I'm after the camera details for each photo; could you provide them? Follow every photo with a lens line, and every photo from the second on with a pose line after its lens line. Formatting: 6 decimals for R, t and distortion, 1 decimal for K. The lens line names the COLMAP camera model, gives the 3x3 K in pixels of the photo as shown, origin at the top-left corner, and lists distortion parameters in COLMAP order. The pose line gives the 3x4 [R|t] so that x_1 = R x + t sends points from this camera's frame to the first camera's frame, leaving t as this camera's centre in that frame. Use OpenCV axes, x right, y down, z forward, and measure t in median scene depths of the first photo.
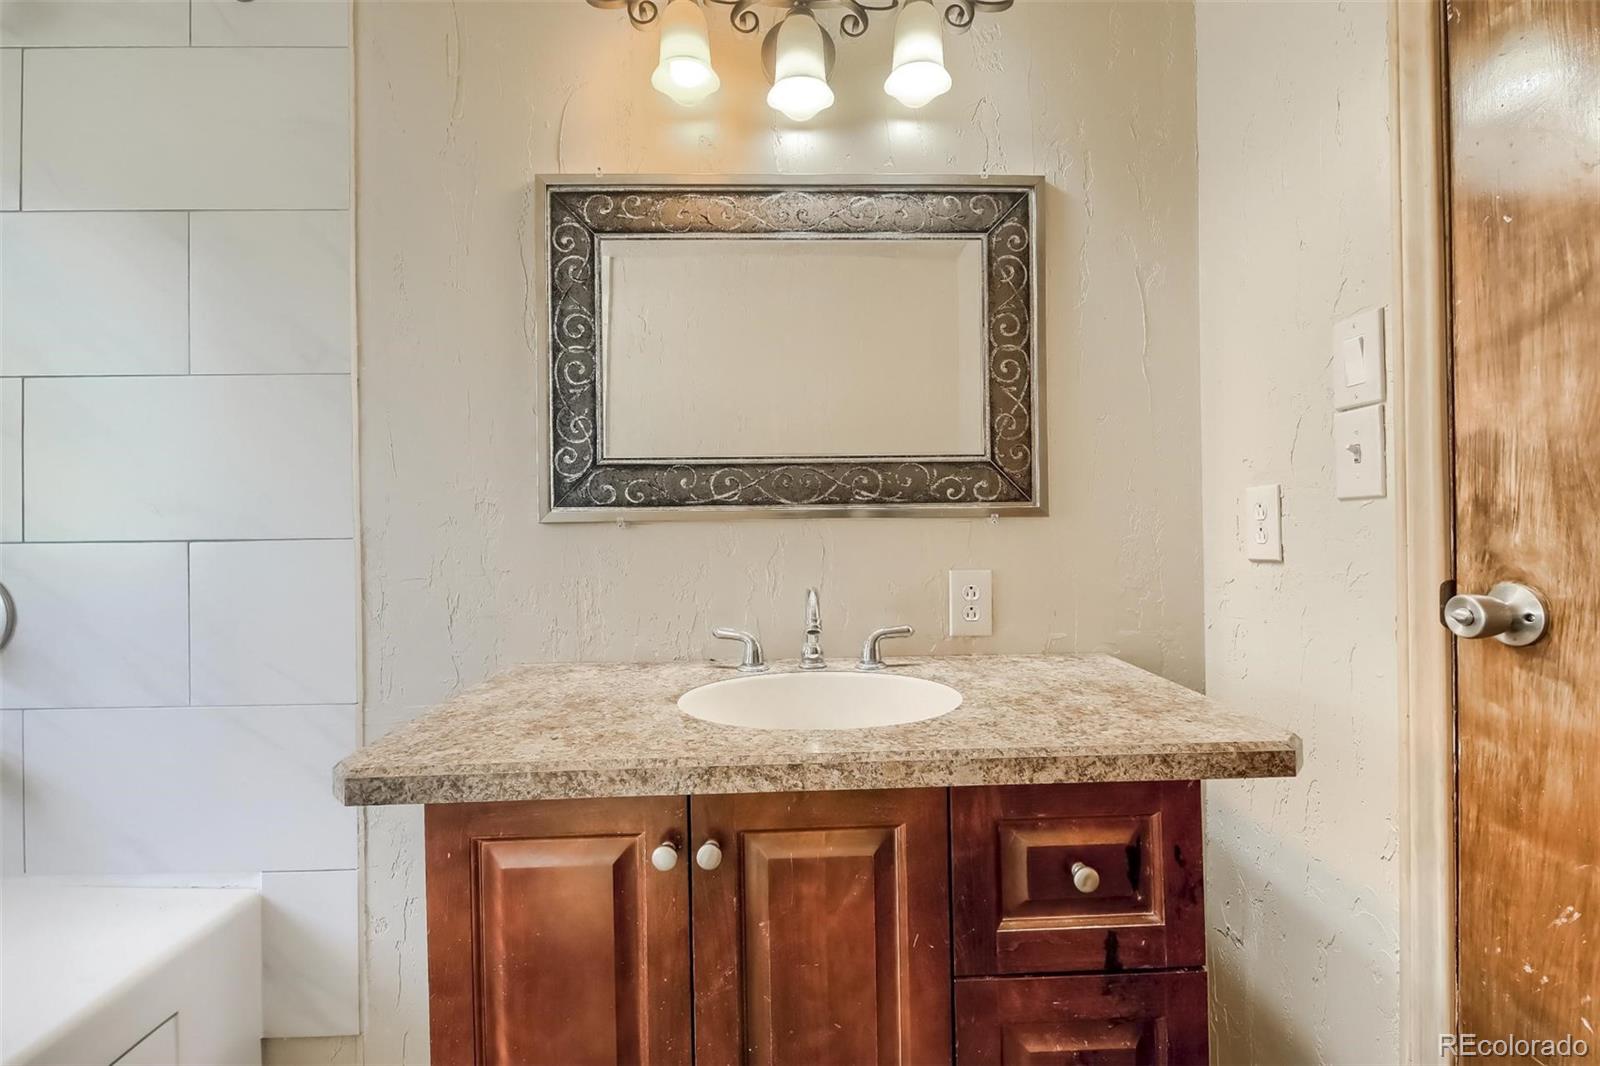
lens RADIAL K [[687.2, 0, 800.6], [0, 687.2, 528.6], [0, 0, 1]] dist [0.001512, -0.003332]
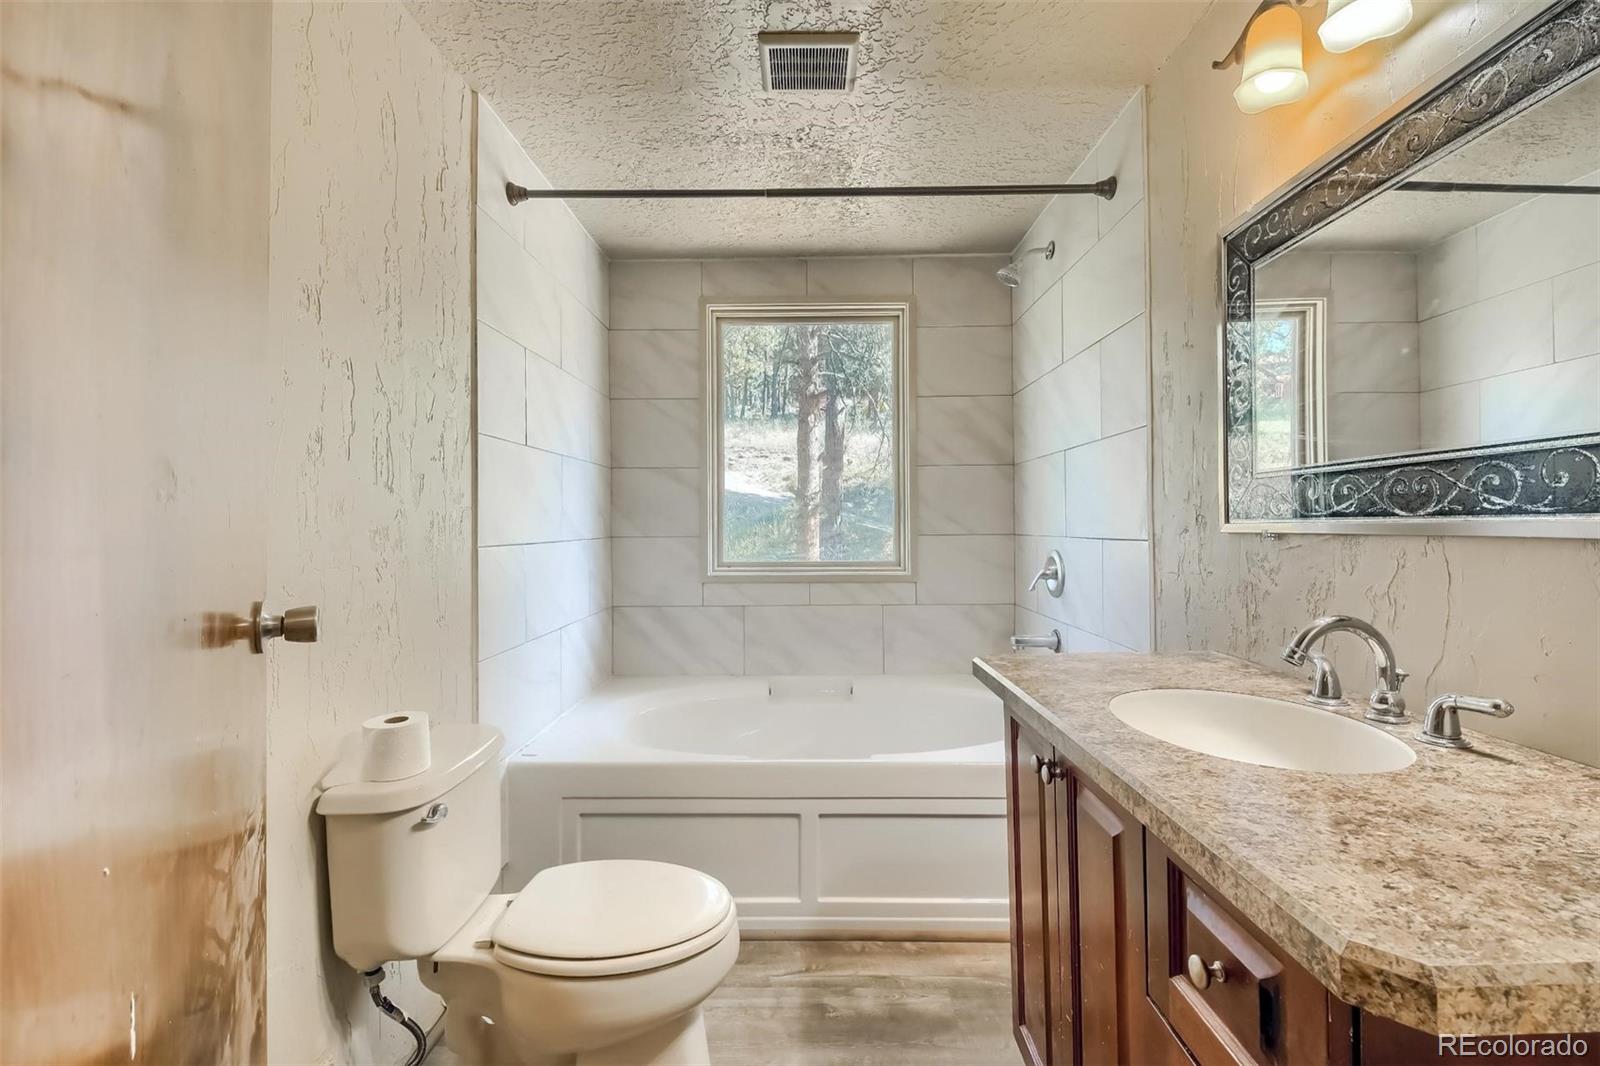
lens RADIAL K [[687.2, 0, 801.7], [0, 687.2, 527.0], [0, 0, 1]] dist [0.001512, -0.003332]
pose [[-0.035204, 0.013085, -0.999294, 0.801794], [0.007136, 0.999892, 0.012842, -0.037595], [0.999355, -0.006679, -0.035293, 0.332754]]
